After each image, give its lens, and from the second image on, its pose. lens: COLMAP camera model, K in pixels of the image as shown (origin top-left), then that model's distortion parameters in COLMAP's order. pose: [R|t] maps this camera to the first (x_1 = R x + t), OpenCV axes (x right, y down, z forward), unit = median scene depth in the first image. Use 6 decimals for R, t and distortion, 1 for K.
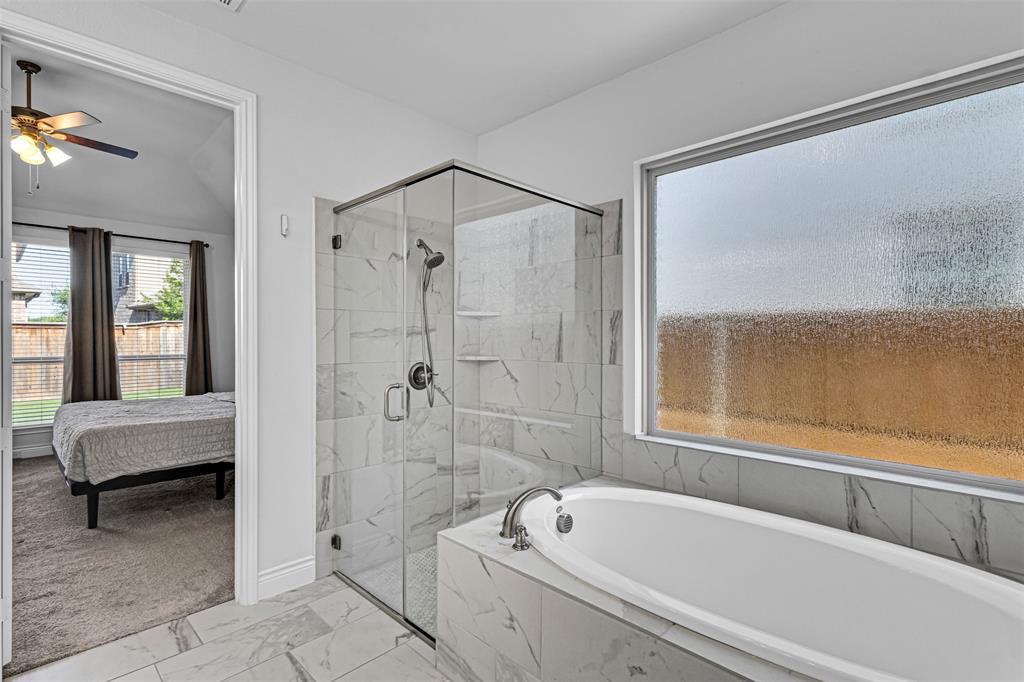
lens RADIAL K [[490.0, 0, 505.3], [0, 490.0, 337.1], [0, 0, 1]] dist [0.003046, 0.000254]
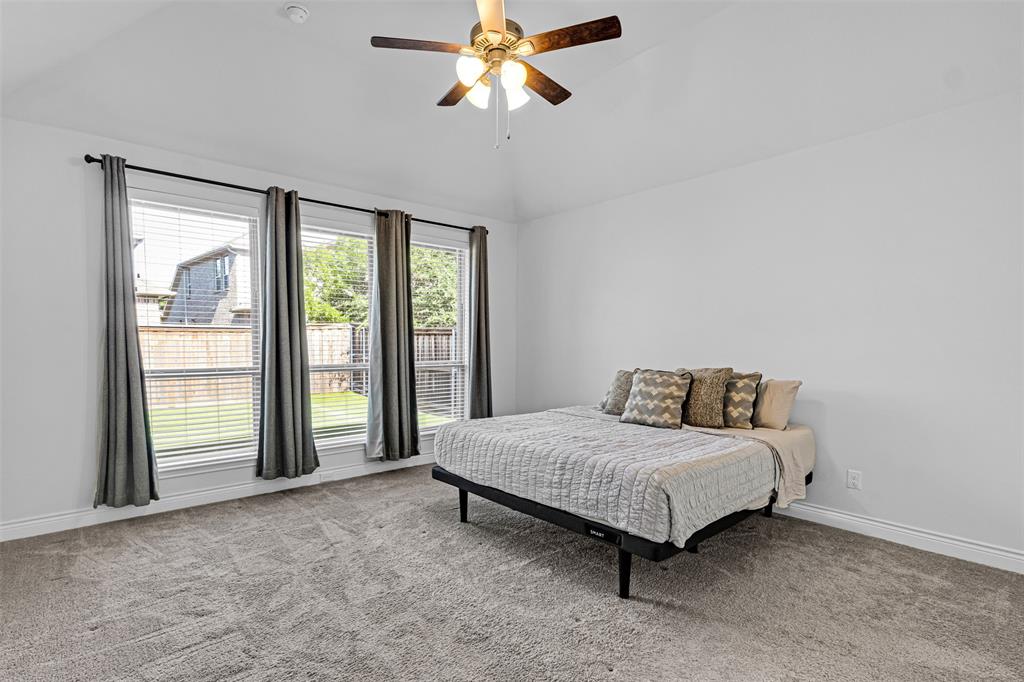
lens RADIAL K [[479.6, 0, 487.4], [0, 479.6, 363.9], [0, 0, 1]] dist [0.005446, 0.000979]
pose [[0.996886, 0.002337, -0.078819, -0.995642], [0.001655, 0.998720, 0.050554, 0.000218], [0.078836, -0.050527, 0.995606, 0.282192]]
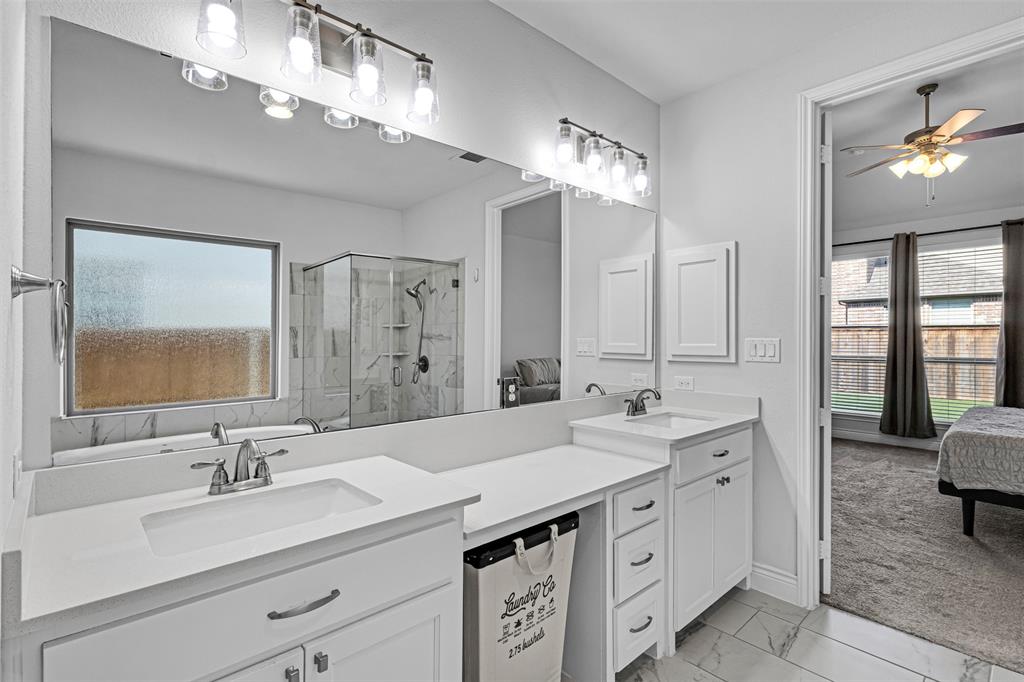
lens RADIAL K [[490.0, 0, 505.1], [0, 490.0, 337.6], [0, 0, 1]] dist [0.003046, 0.000254]
pose [[-0.053571, 0.000861, -0.998564, 0.178817], [-0.002540, 0.999996, 0.000999, 0.000283], [0.998561, 0.002589, -0.053569, 0.138948]]
